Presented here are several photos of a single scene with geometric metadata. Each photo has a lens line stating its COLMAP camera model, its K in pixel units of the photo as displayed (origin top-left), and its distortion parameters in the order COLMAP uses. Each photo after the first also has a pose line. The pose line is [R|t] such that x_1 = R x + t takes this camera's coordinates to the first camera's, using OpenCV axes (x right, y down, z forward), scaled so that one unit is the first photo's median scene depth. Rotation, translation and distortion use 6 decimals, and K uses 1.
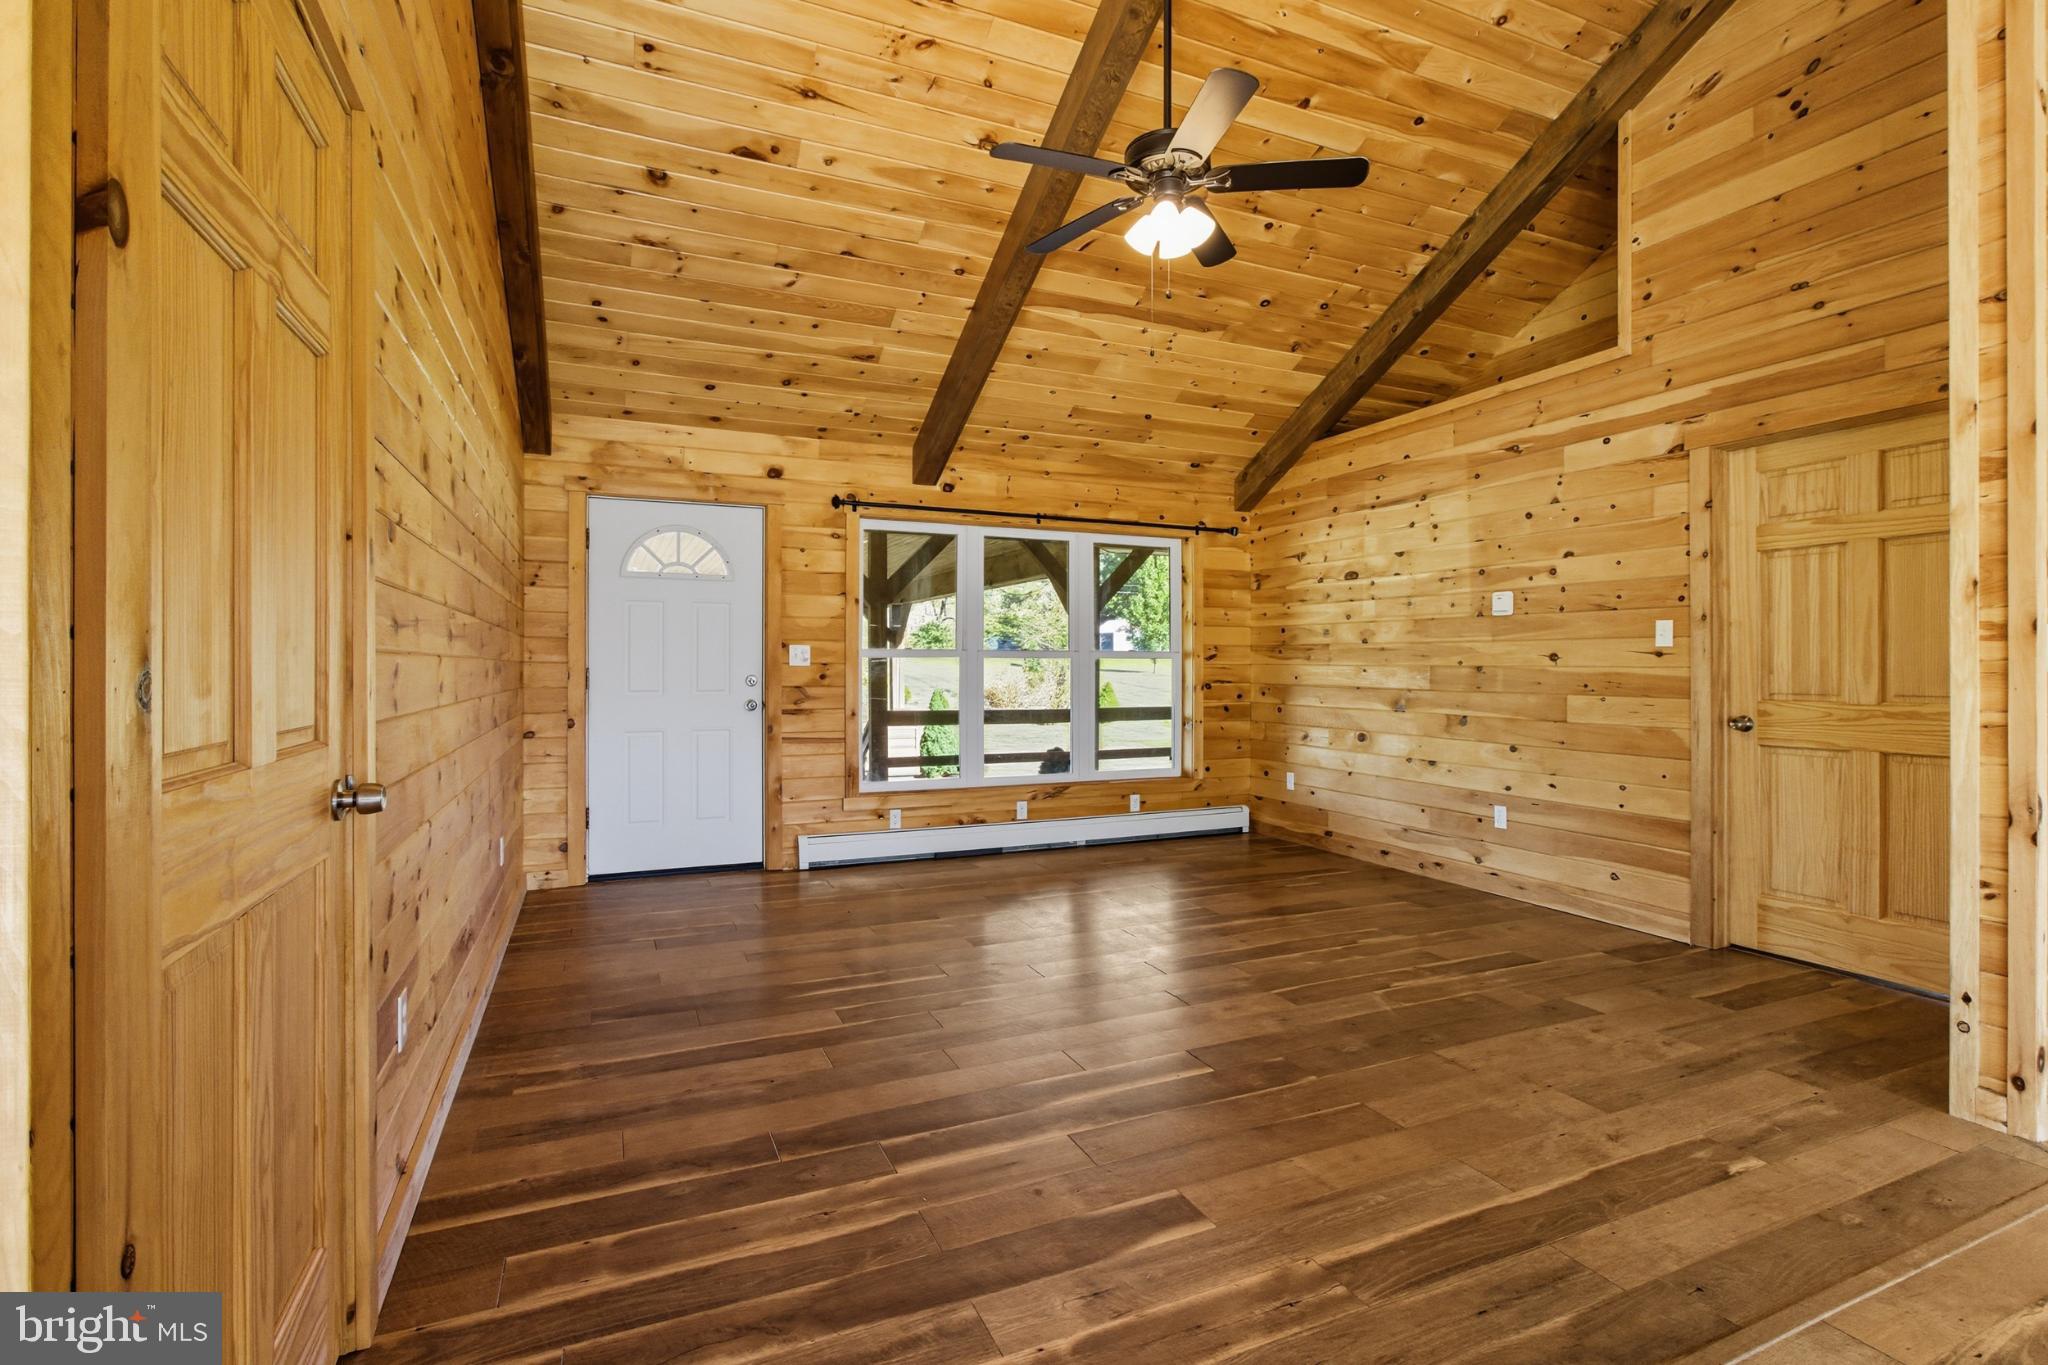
lens RADIAL K [[947.8, 0, 1024.4], [0, 947.8, 679.2], [0, 0, 1]] dist [-0.004123, 0.004753]
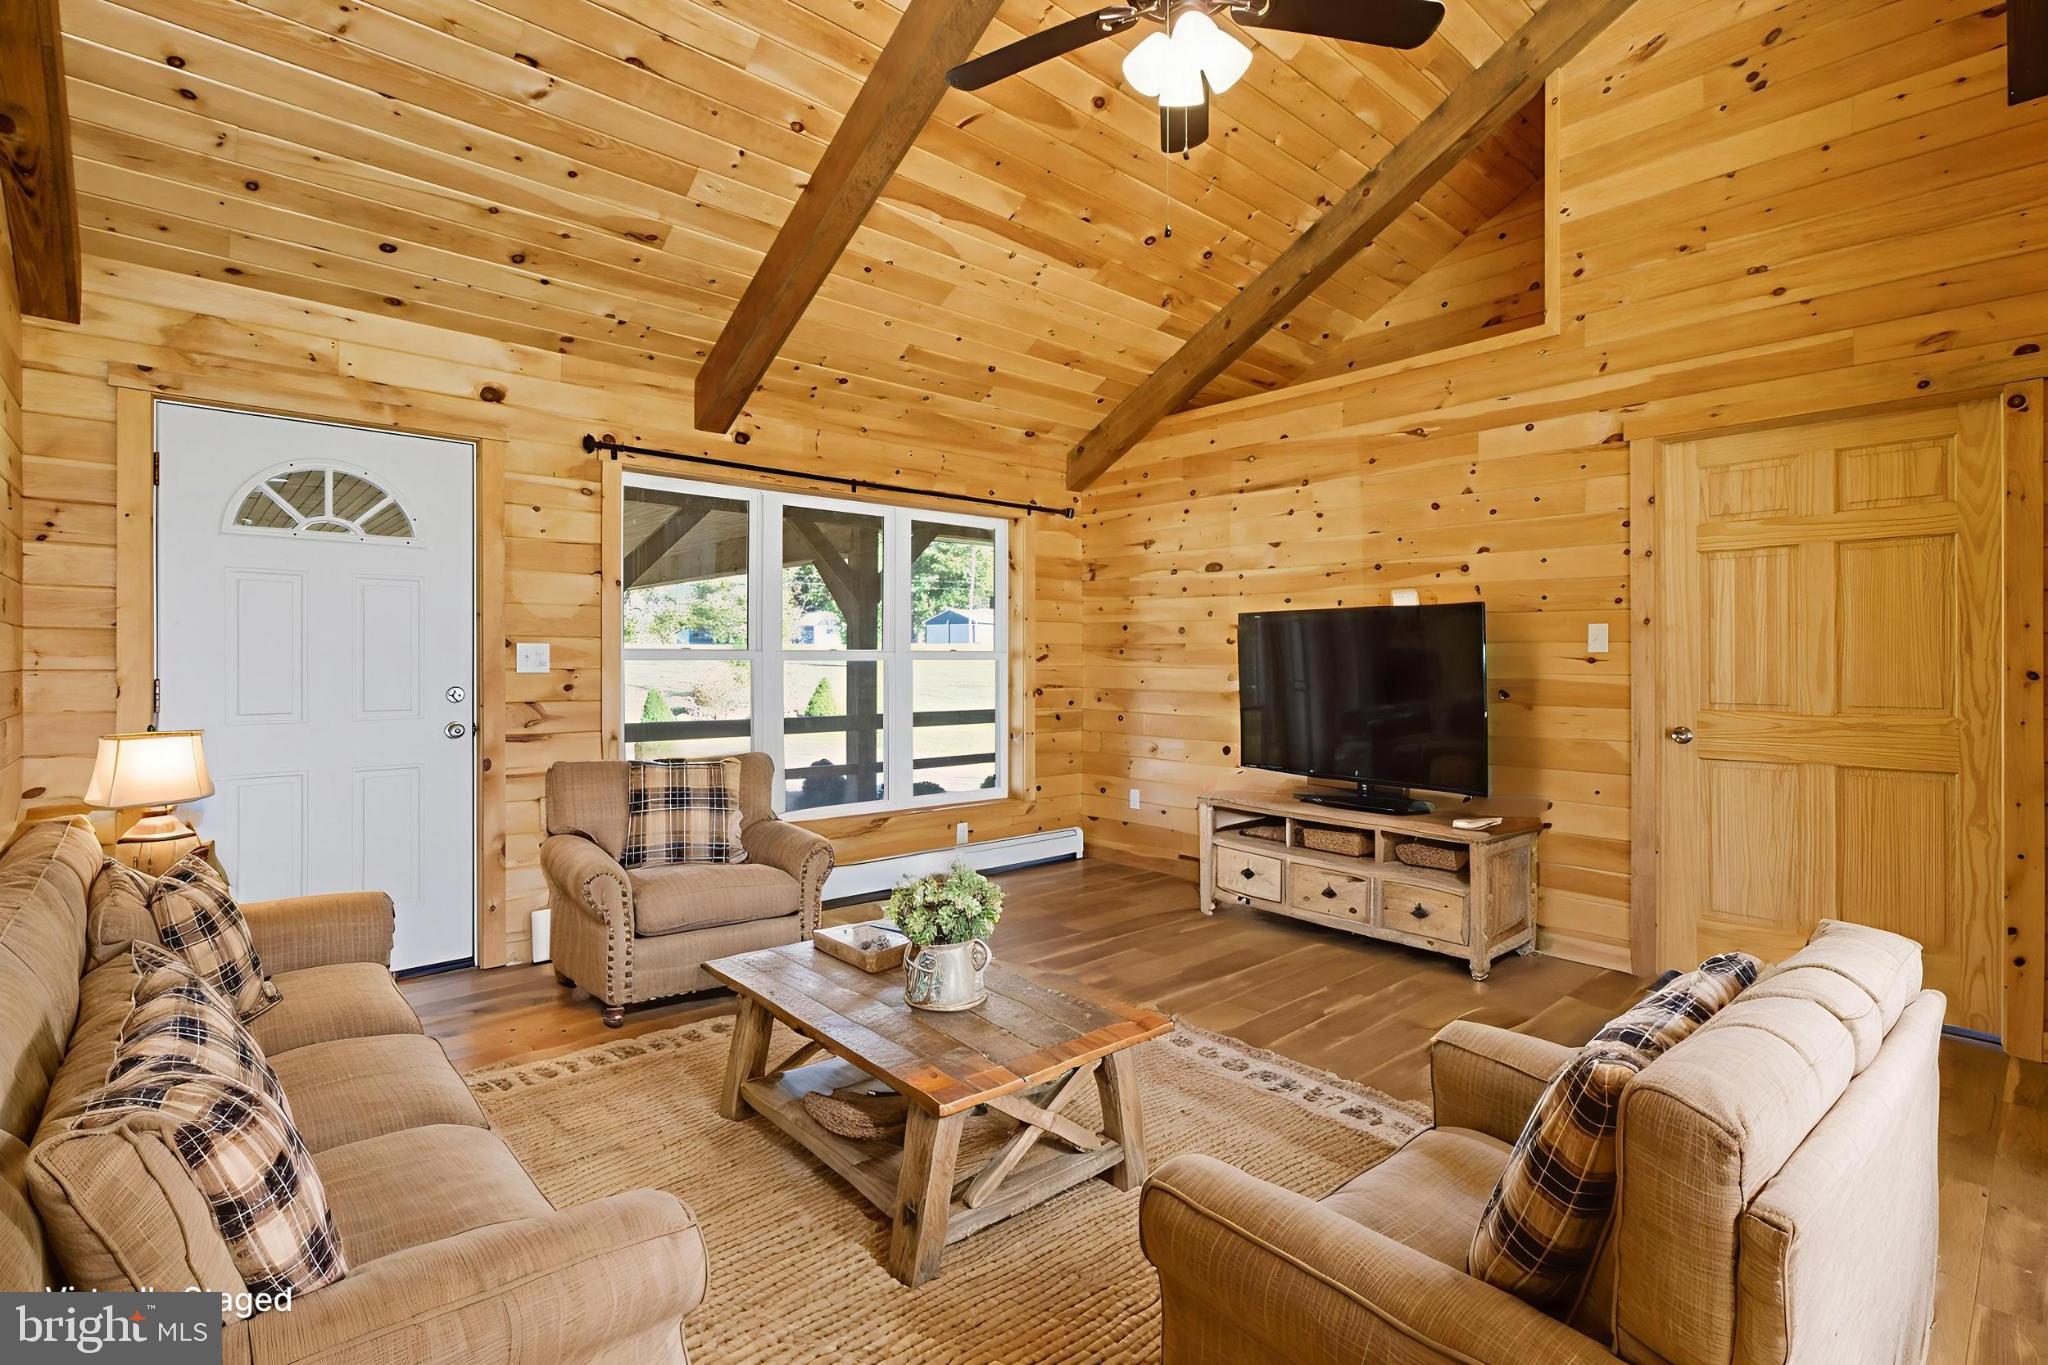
lens RADIAL K [[947.8, 0, 1026.4], [0, 947.8, 671.5], [0, 0, 1]] dist [-0.004123, 0.004753]
pose [[0.950445, -0.003907, 0.310867, -0.121189], [0.004230, 0.999991, -0.000364, -0.015121], [-0.310863, 0.001661, 0.950453, 0.250127]]
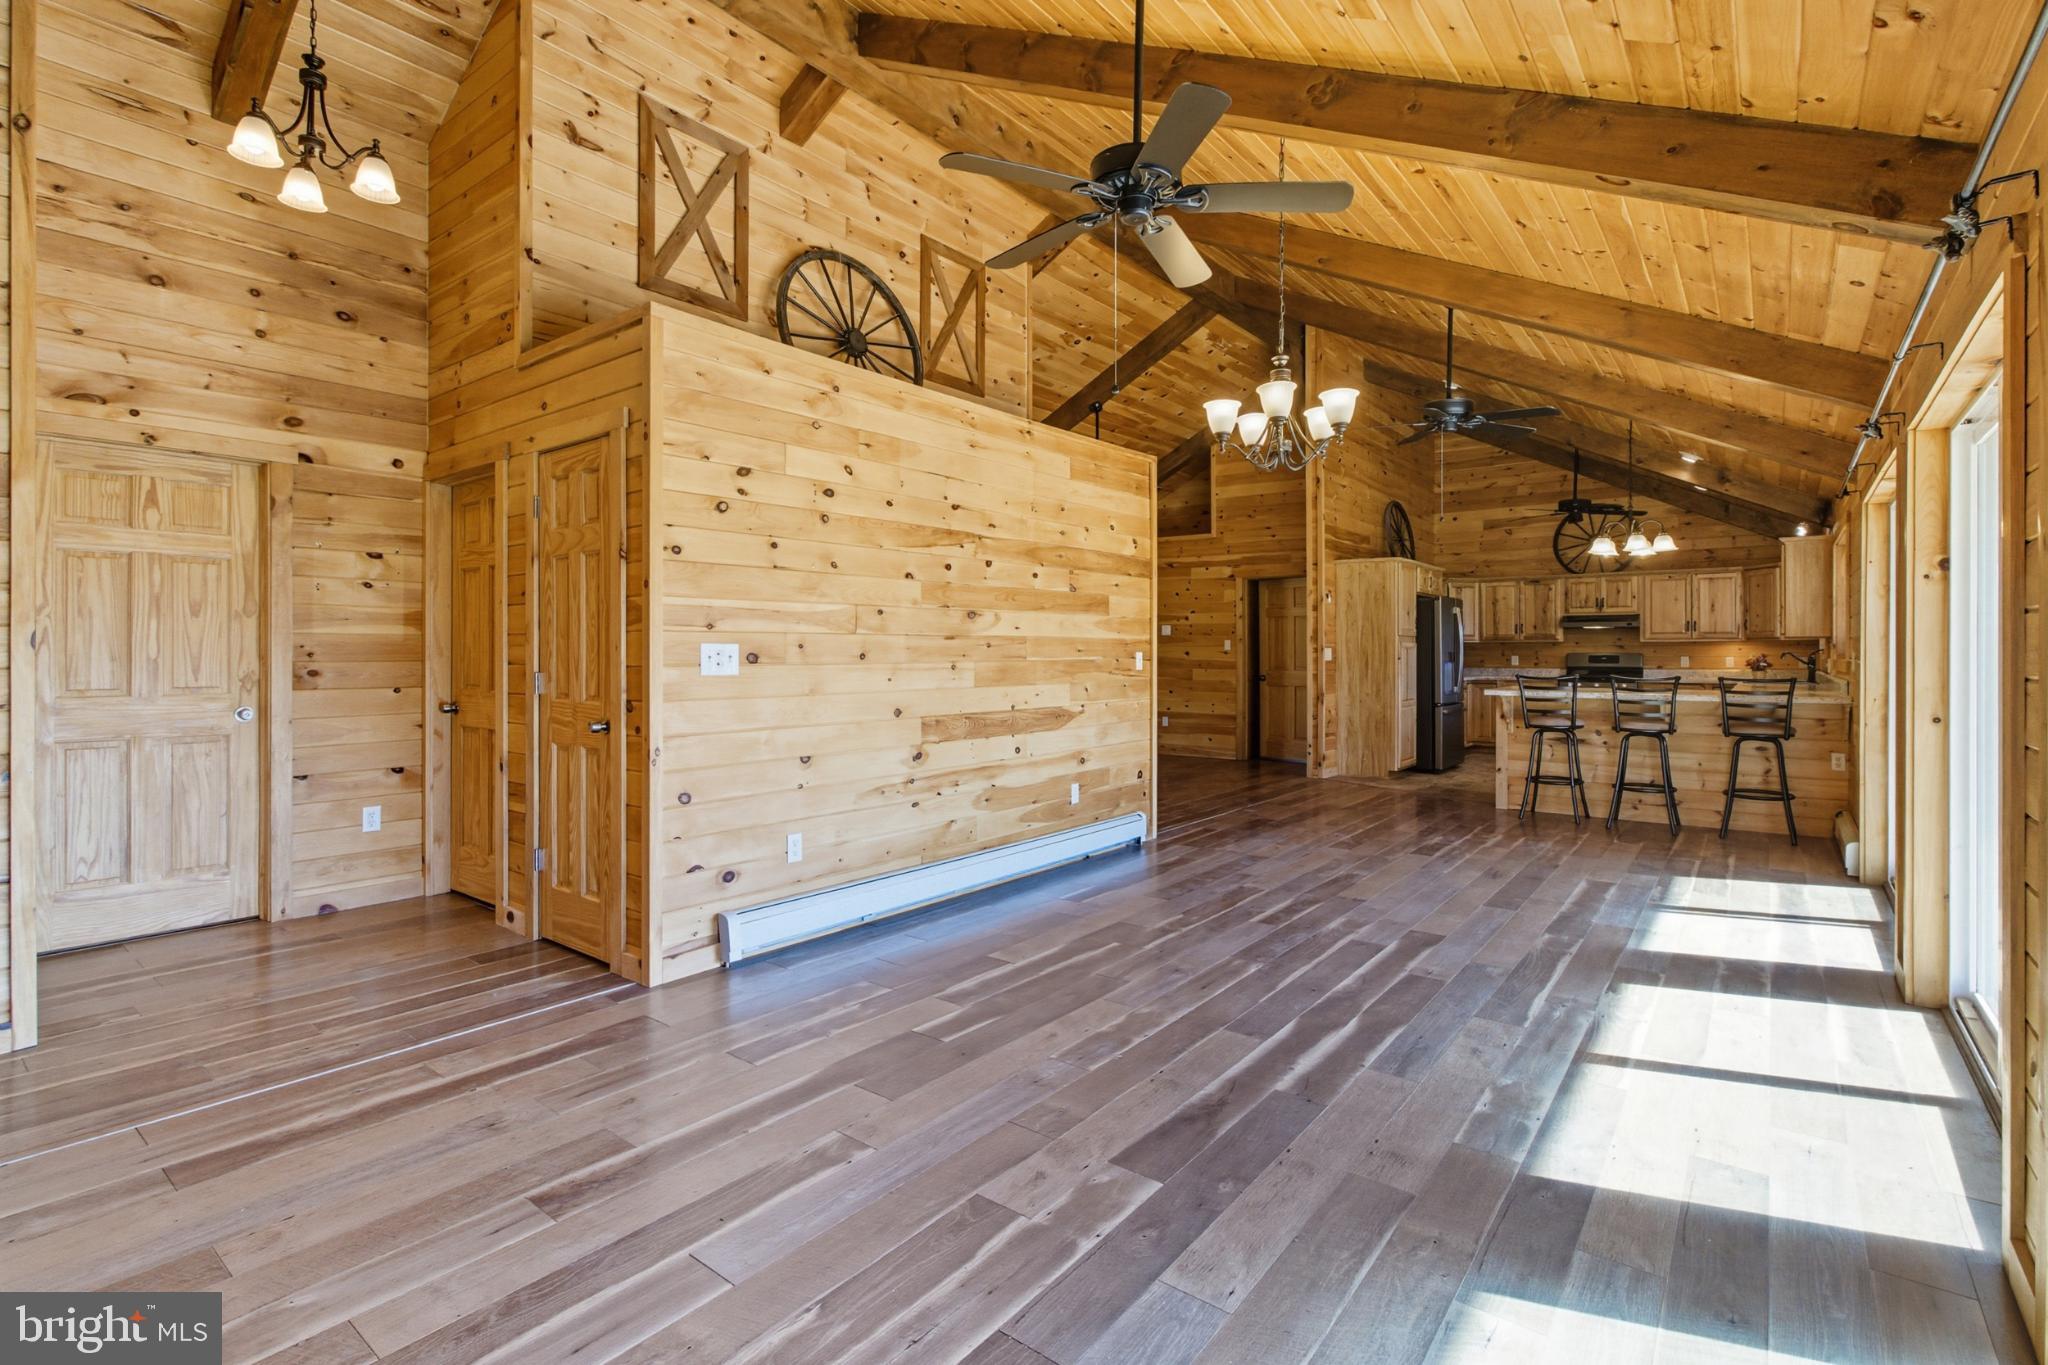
lens RADIAL K [[947.8, 0, 1025.3], [0, 947.8, 666.8], [0, 0, 1]] dist [-0.004123, 0.004753]
pose [[0.887760, -0.008386, 0.460230, -0.891630], [0.005552, 0.999956, 0.007510, -0.008912], [-0.460273, -0.004112, 0.887768, -0.931131]]
